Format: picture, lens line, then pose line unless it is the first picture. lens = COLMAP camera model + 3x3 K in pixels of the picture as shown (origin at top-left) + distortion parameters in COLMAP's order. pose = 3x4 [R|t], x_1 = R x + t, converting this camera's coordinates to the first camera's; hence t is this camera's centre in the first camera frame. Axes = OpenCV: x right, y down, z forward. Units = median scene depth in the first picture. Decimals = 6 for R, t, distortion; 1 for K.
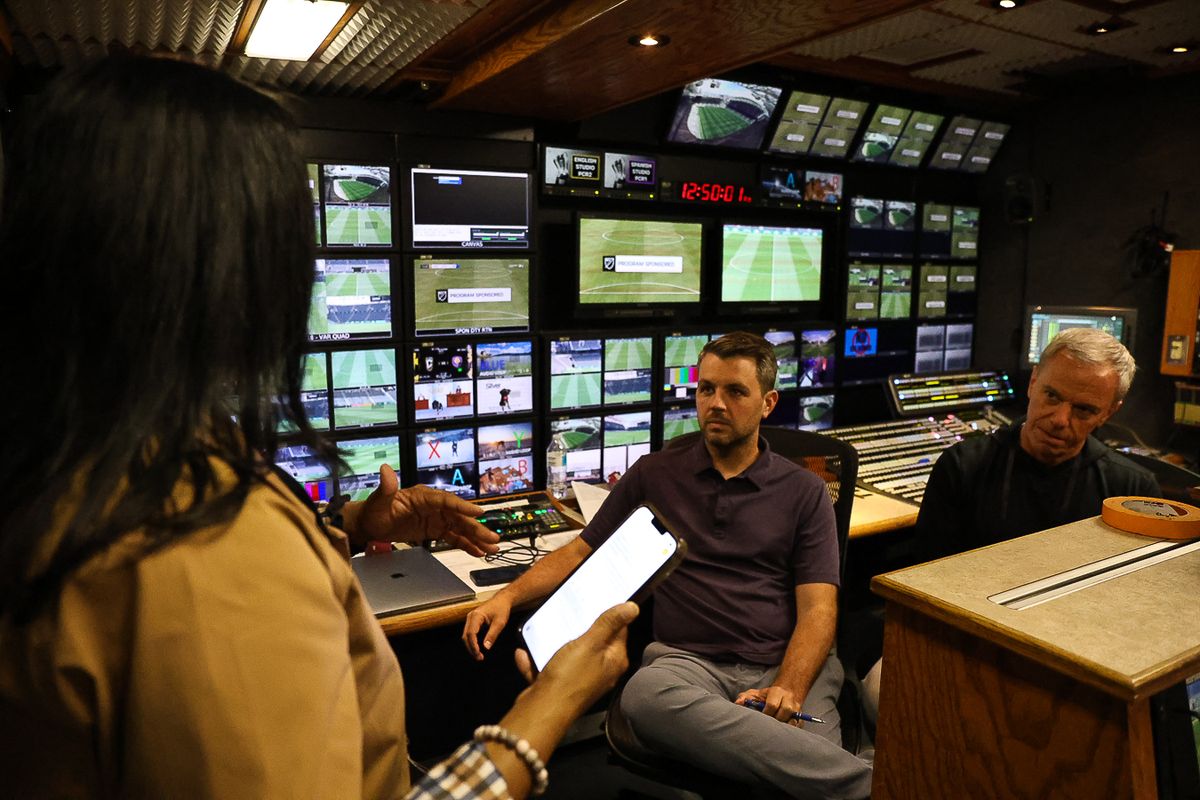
lens RADIAL K [[809.6, 0, 600.0], [0, 809.6, 400.0], [0, 0, 1]] dist [-0.085080, 0.077474]
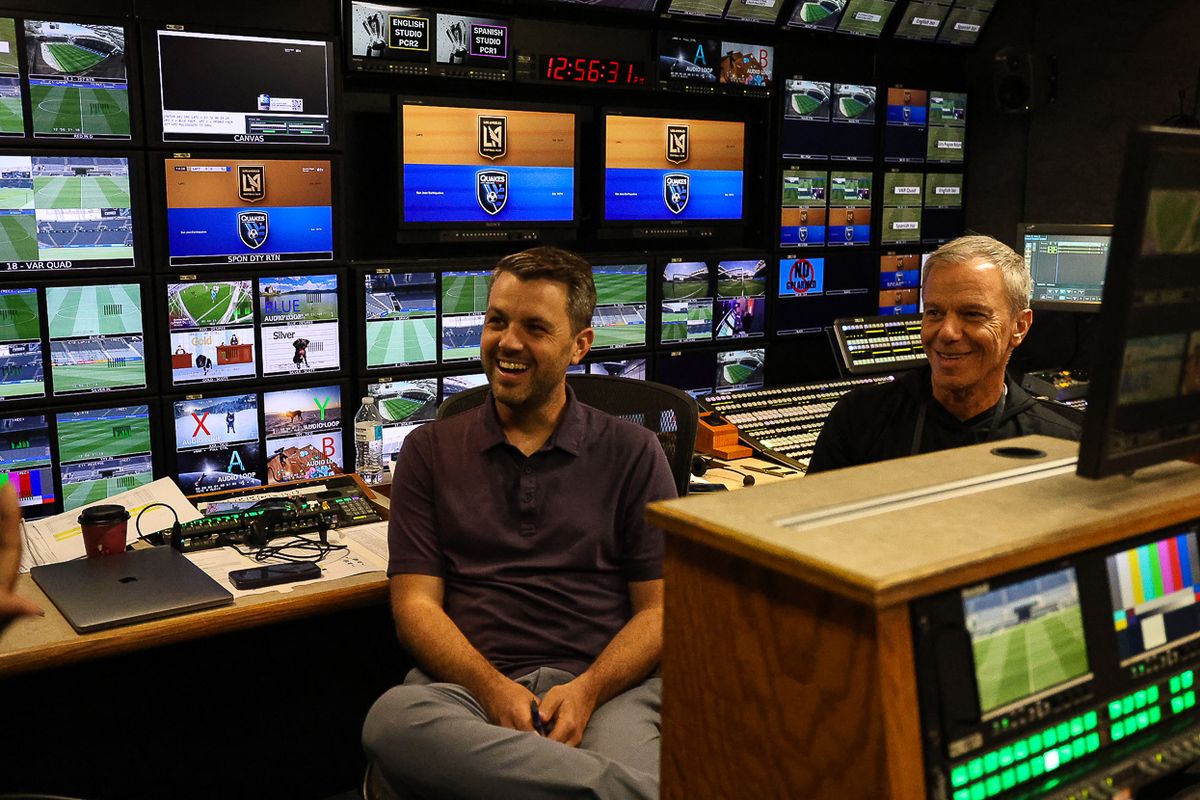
lens RADIAL K [[1170.8, 0, 600.0], [0, 1170.8, 400.0], [0, 0, 1]] dist [-0.005168, 0.021290]
pose [[0.996816, -0.014967, 0.078324, 0.066960], [0.014200, 0.999846, 0.010348, 0.033494], [-0.078466, -0.009203, 0.996874, -0.070922]]
